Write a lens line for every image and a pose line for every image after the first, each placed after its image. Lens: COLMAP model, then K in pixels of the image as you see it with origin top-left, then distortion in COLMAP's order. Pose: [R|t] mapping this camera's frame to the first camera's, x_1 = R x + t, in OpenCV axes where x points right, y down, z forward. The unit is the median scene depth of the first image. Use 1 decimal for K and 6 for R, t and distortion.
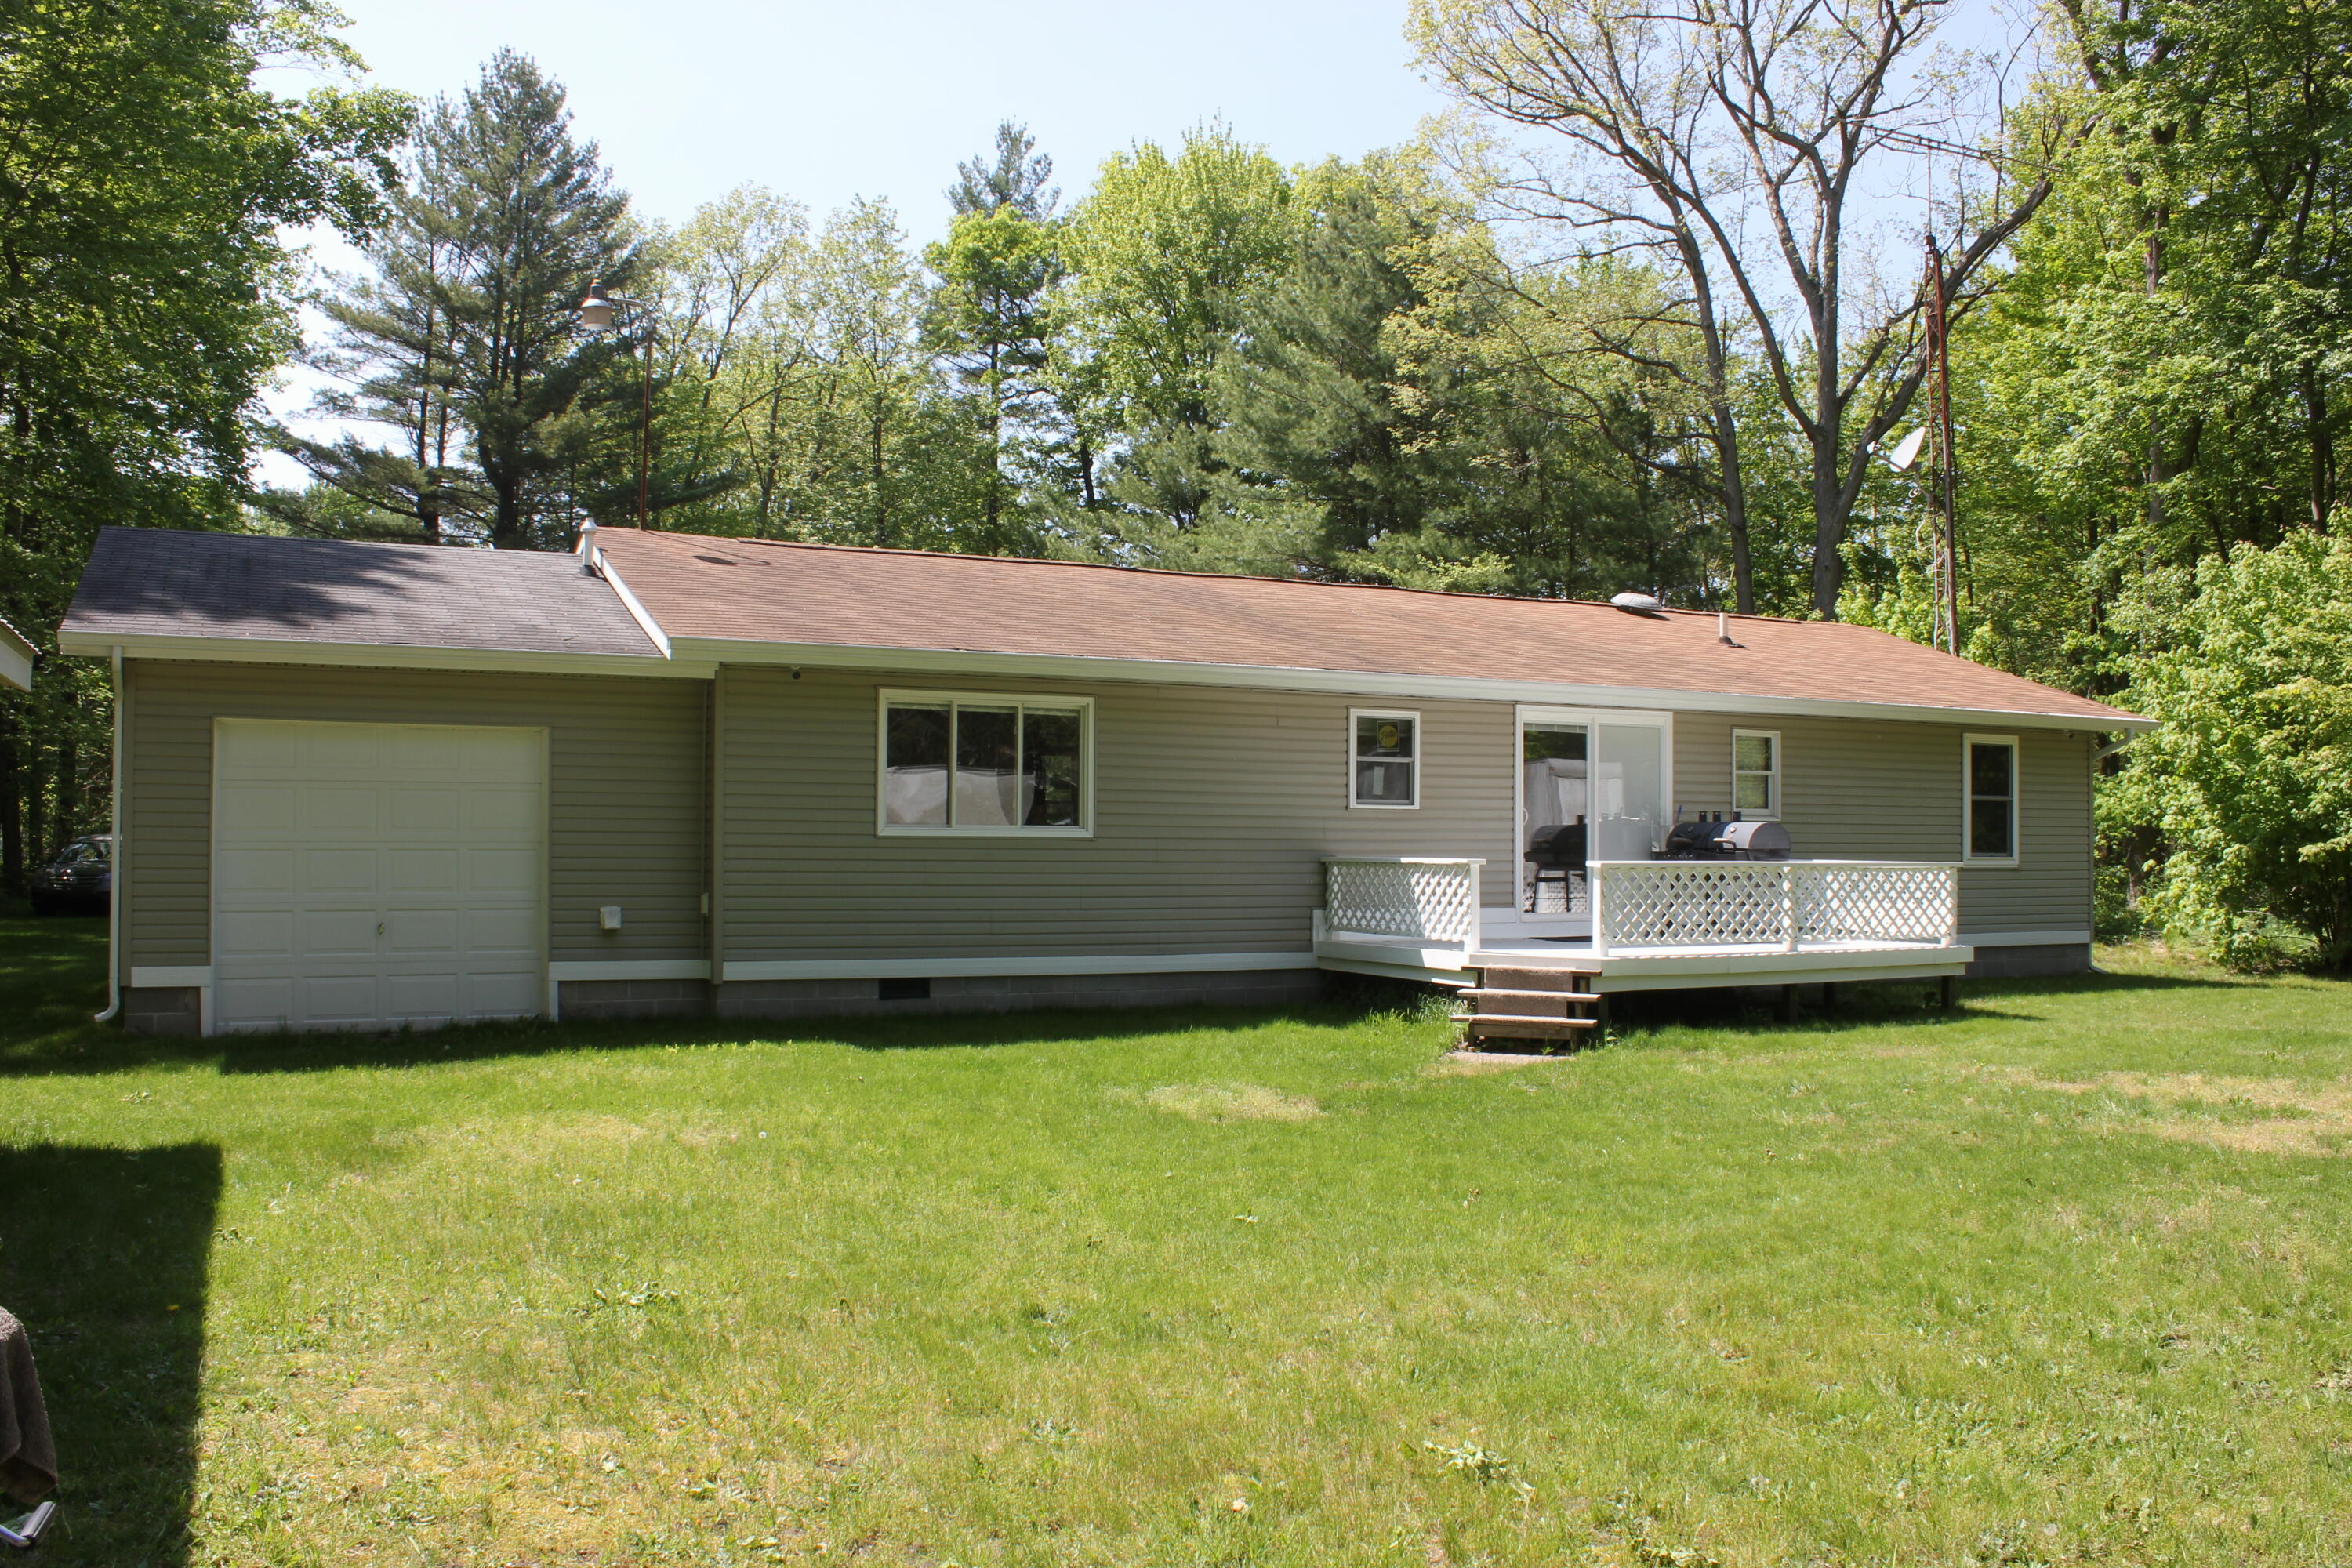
lens RADIAL K [[1956.0, 0, 1183.2], [0, 1956.0, 786.8], [0, 0, 1]] dist [-0.170042, 0.154636]
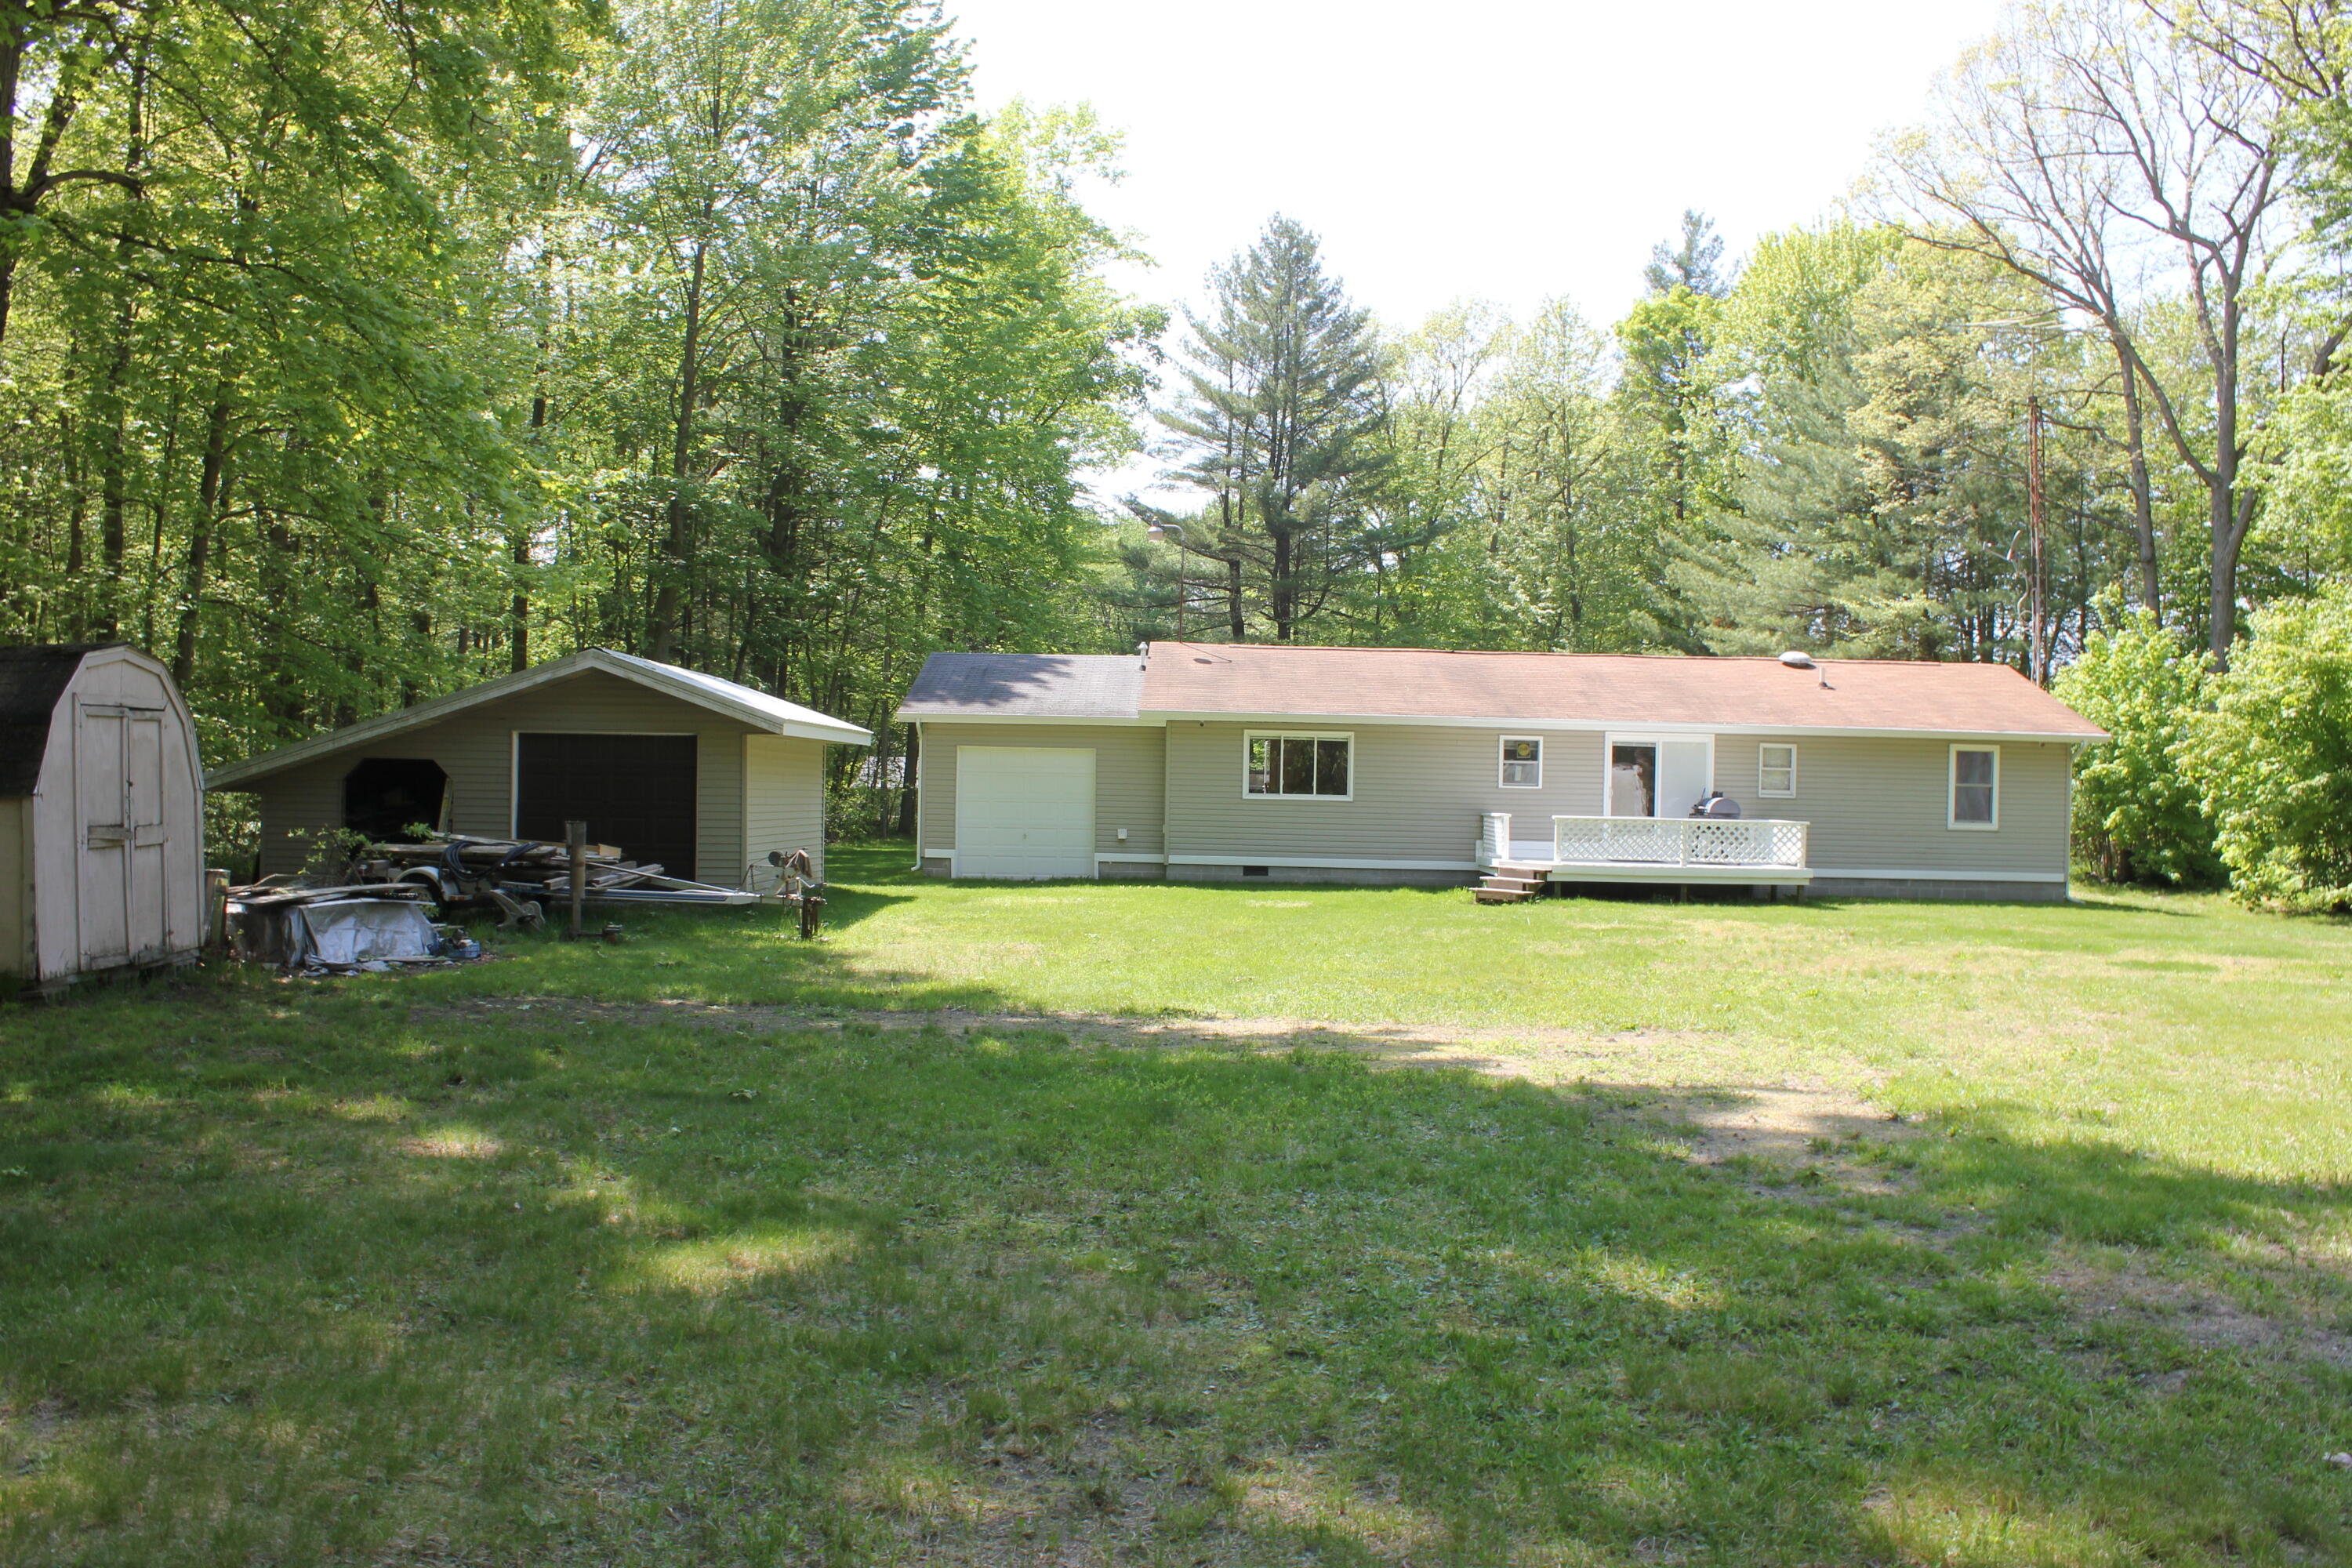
lens RADIAL K [[1956.0, 0, 1183.2], [0, 1956.0, 786.8], [0, 0, 1]] dist [-0.170042, 0.154636]
pose [[0.891555, 0.011222, -0.452773, 0.534007], [-0.003305, 0.999828, 0.018274, -0.018797], [0.452900, -0.014796, 0.891439, -0.665443]]
